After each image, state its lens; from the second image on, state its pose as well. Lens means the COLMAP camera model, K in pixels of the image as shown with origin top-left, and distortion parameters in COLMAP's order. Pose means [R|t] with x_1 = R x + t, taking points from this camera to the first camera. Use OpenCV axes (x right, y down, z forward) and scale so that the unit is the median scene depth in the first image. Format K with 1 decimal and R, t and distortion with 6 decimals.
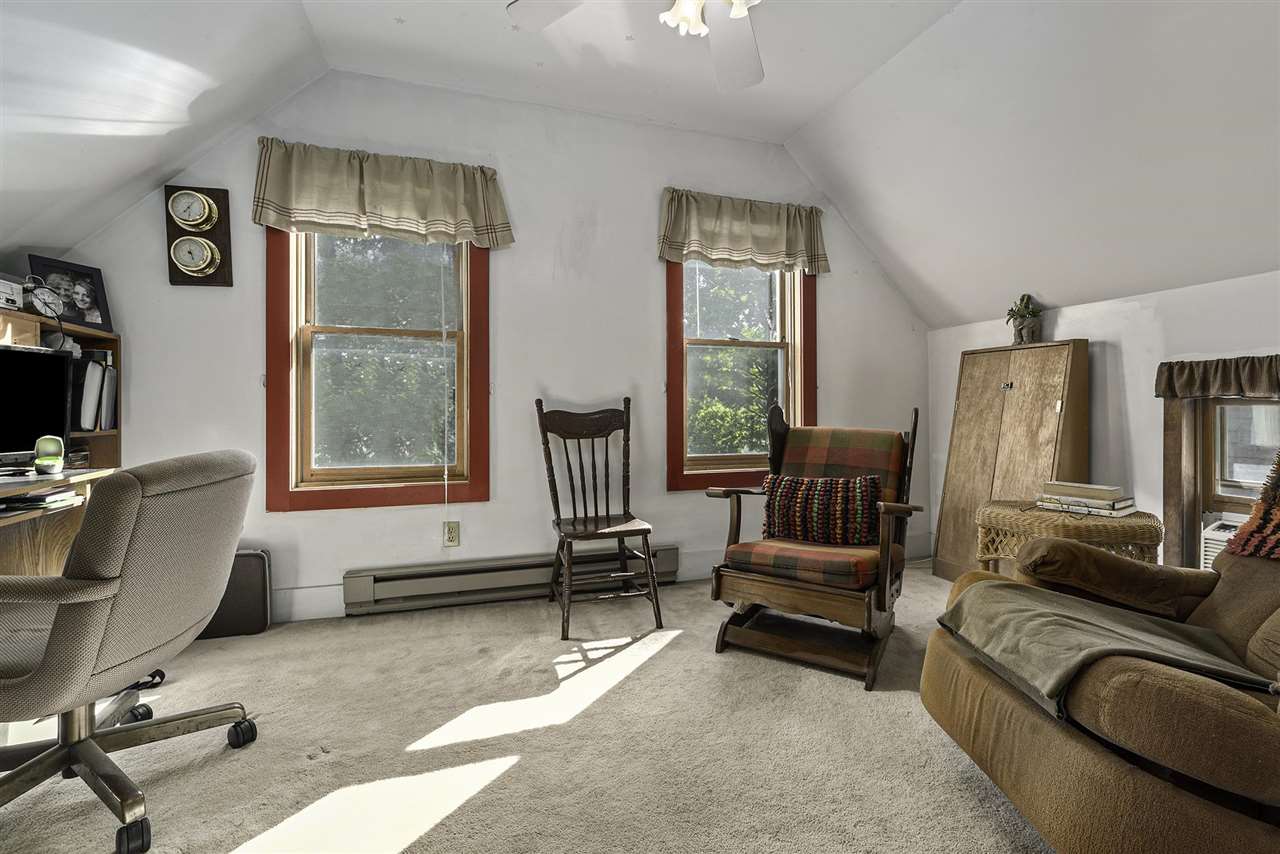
lens RADIAL K [[555.9, 0, 640.9], [0, 555.9, 416.4], [0, 0, 1]] dist [0.002071, 0.000324]
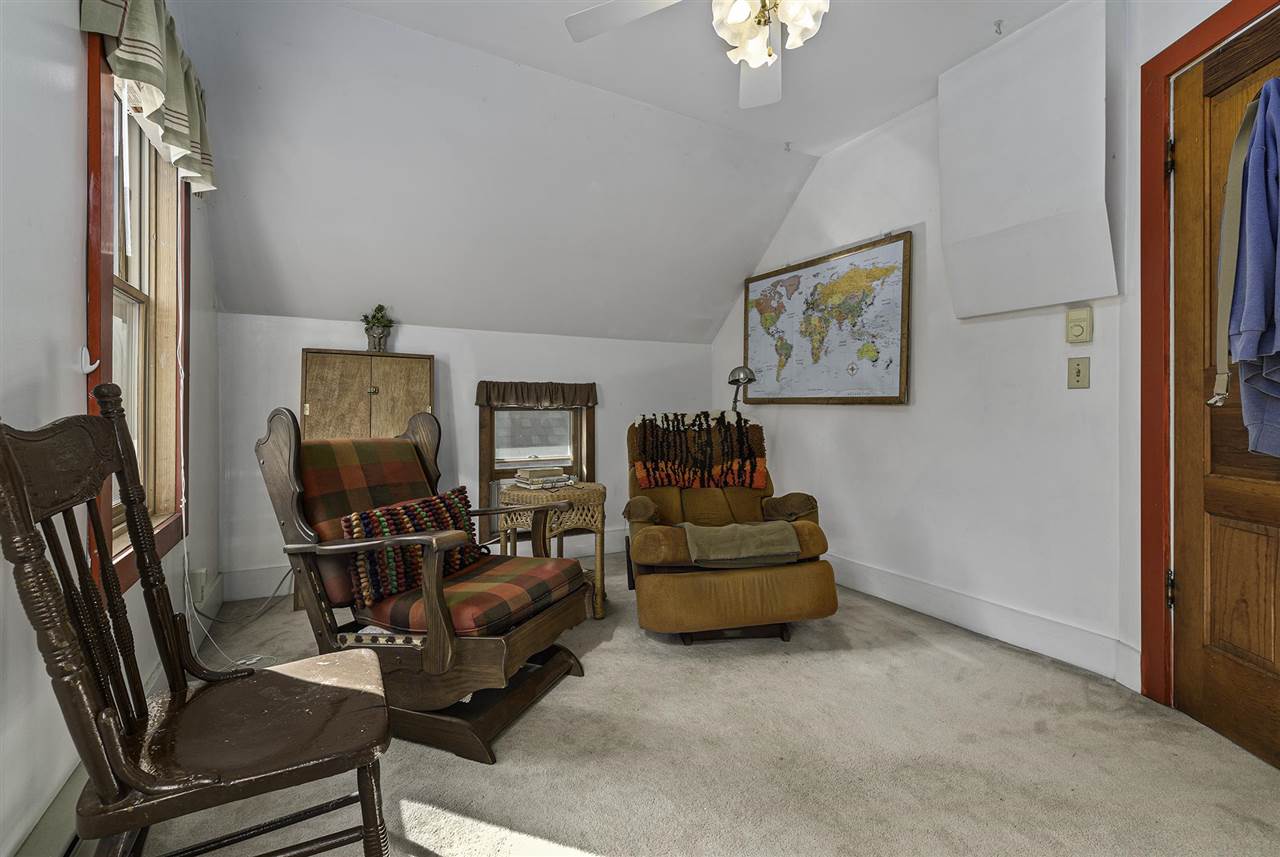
lens RADIAL K [[566.2, 0, 639.4], [0, 566.2, 417.3], [0, 0, 1]] dist [0.004412, 0.000277]
pose [[-0.193715, -0.007220, 0.981031, -0.510867], [0.010931, 0.999895, 0.009517, -0.012105], [-0.980997, 0.012567, -0.193616, 0.819982]]
